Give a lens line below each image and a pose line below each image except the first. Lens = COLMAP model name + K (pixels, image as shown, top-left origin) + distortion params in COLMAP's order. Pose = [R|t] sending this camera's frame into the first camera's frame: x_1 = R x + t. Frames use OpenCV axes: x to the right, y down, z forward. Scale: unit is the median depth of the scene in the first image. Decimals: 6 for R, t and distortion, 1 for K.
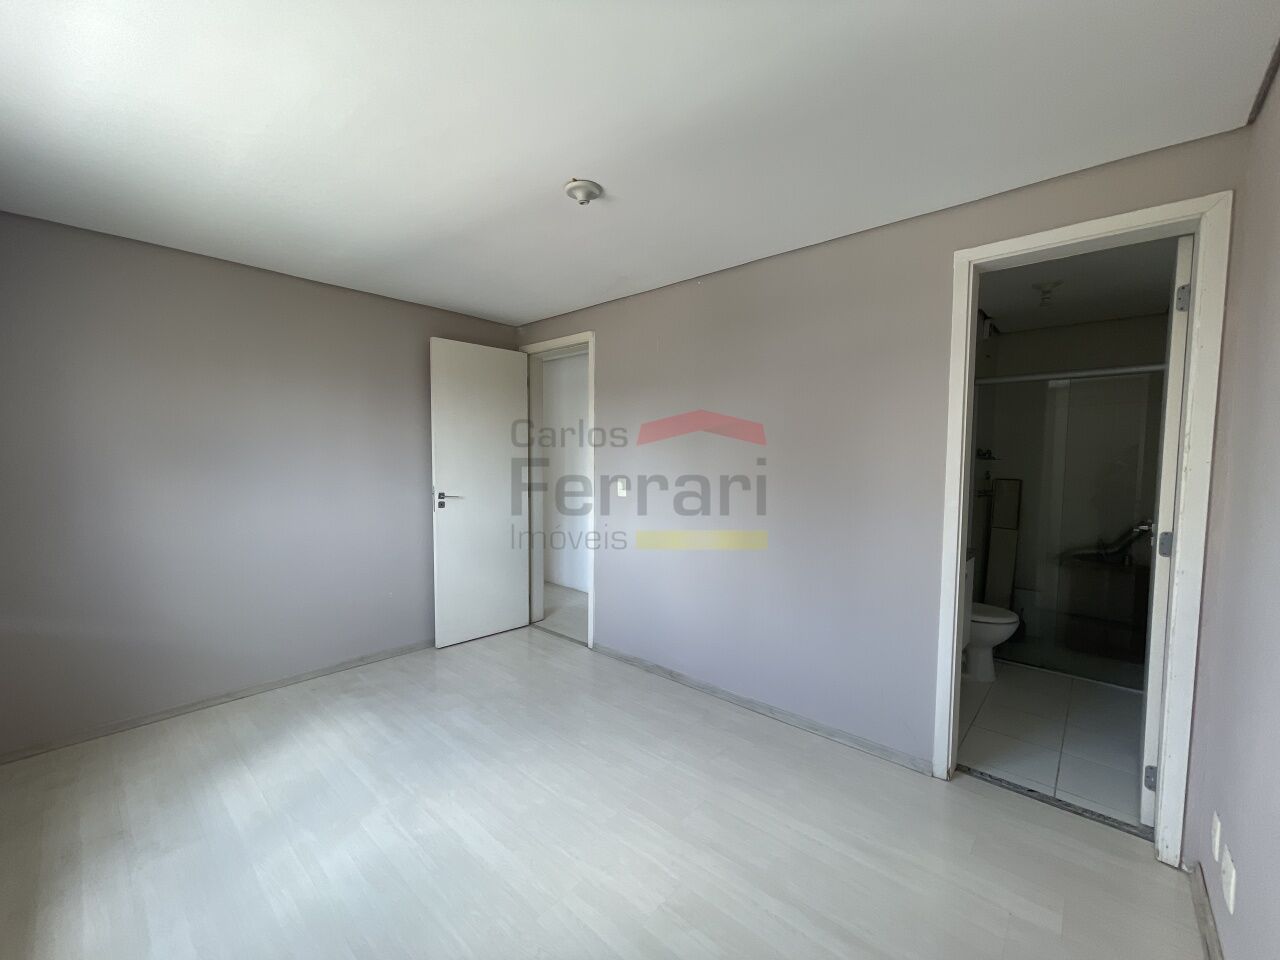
lens RADIAL K [[511.0, 0, 652.8], [0, 511.0, 489.4], [0, 0, 1]] dist [-0.001706, -0.000295]
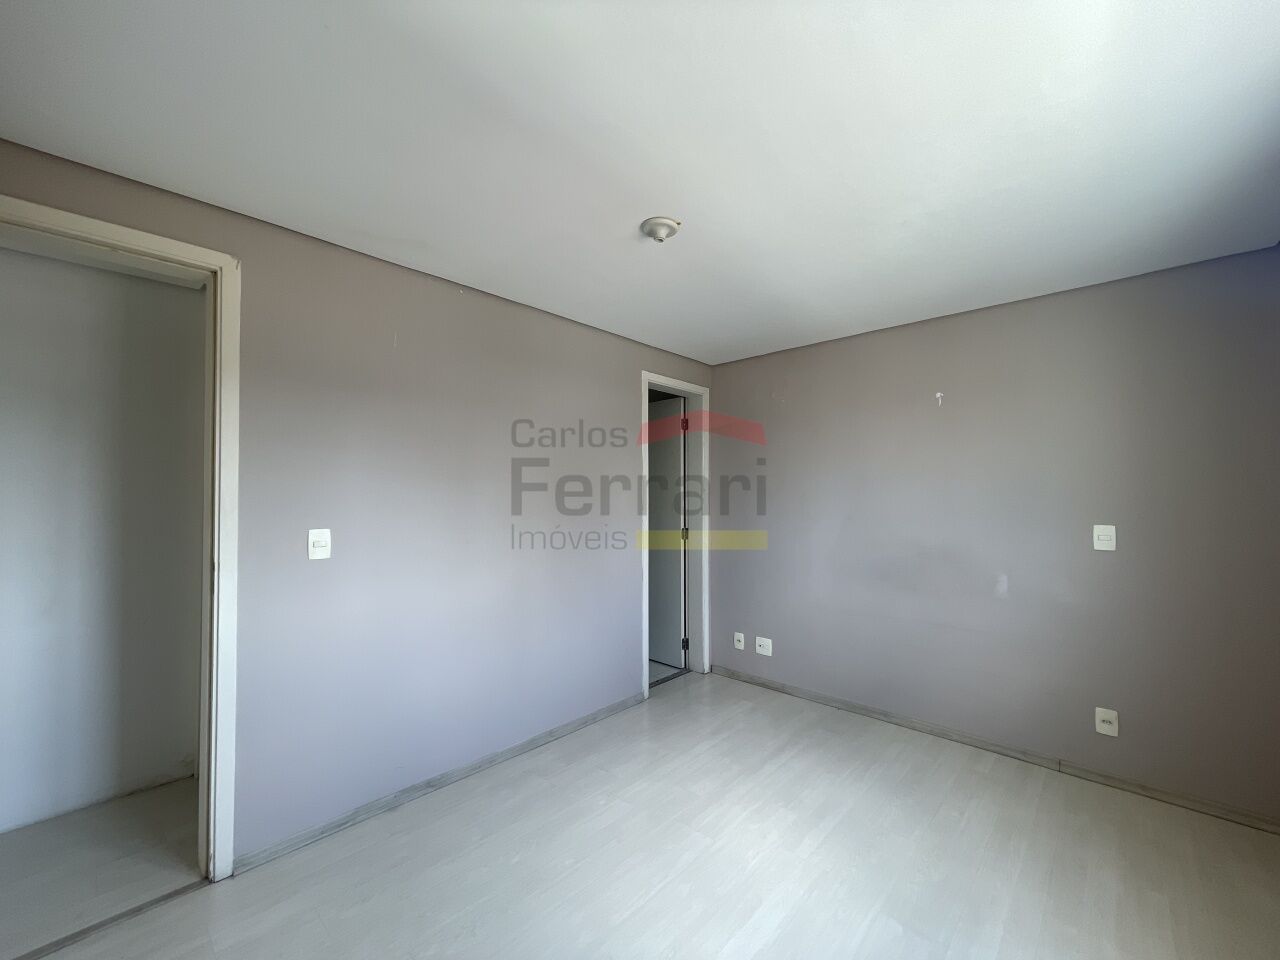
lens RADIAL K [[515.1, 0, 643.5], [0, 515.1, 485.7], [0, 0, 1]] dist [0.001747, 0.000179]
pose [[0.037629, 0.010829, 0.999233, -0.823861], [0.064301, 0.997843, -0.013236, -0.050064], [-0.997221, 0.064749, 0.036852, 0.738815]]
